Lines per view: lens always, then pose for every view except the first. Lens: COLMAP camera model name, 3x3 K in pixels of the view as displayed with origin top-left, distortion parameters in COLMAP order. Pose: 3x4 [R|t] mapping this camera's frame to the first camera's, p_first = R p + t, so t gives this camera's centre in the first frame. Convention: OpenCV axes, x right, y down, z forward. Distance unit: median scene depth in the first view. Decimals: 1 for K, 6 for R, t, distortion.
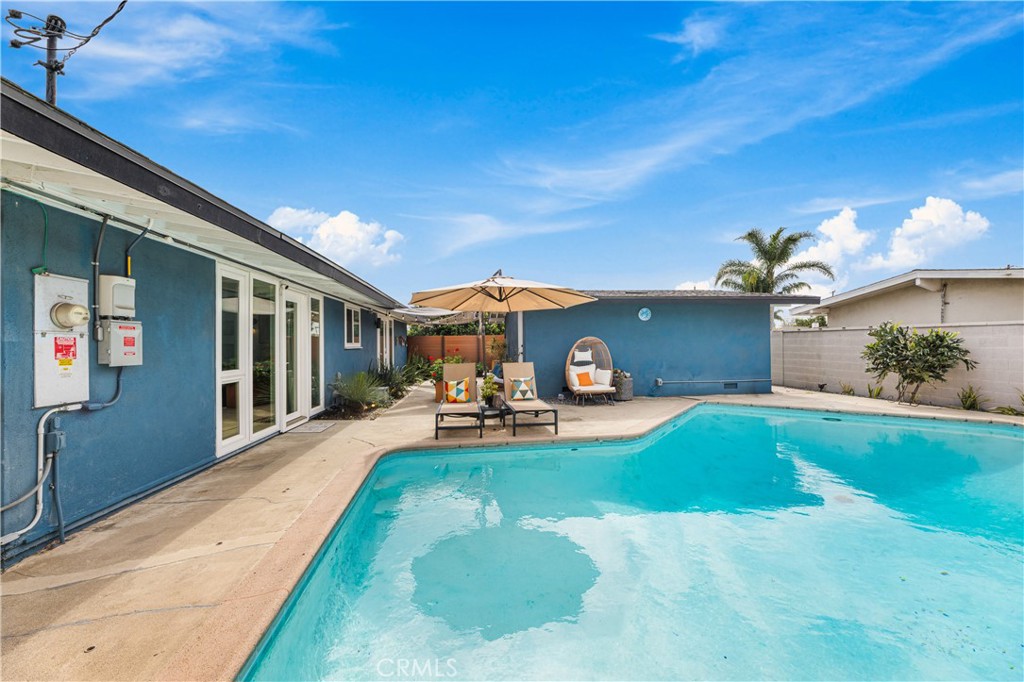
lens RADIAL K [[406.9, 0, 511.0], [0, 406.9, 339.1], [0, 0, 1]] dist [0.002912, 0.000027]
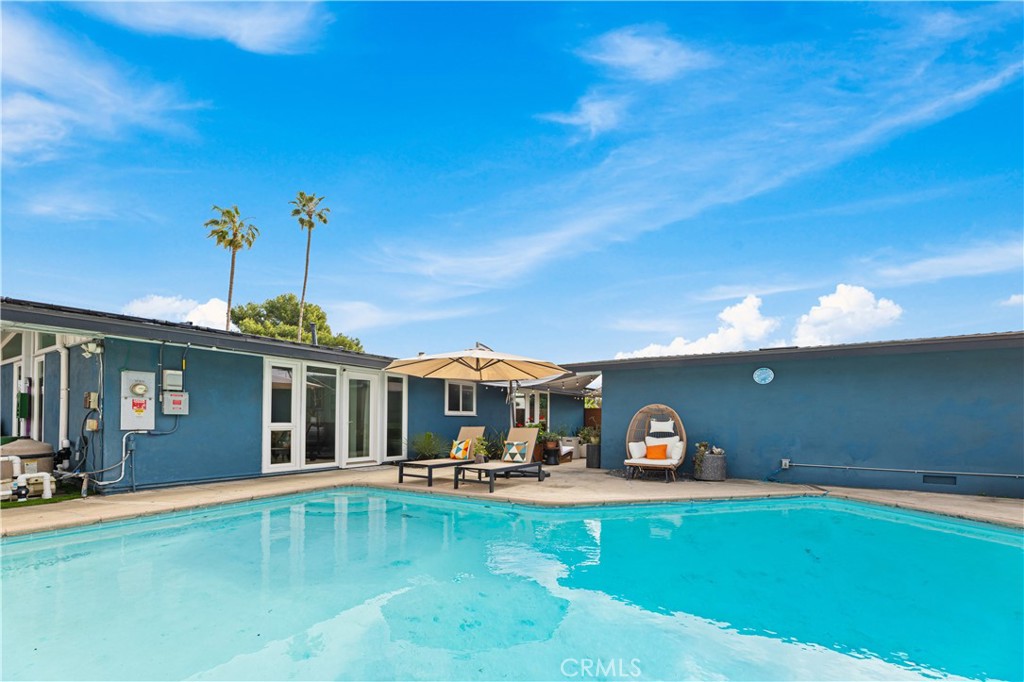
lens RADIAL K [[406.9, 0, 527.4], [0, 406.9, 413.4], [0, 0, 1]] dist [0.002912, 0.000027]
pose [[0.809765, 0.003602, -0.586744, 0.753260], [-0.004439, 0.999990, 0.000013, 0.024251], [0.586738, 0.002594, 0.809773, 0.181100]]
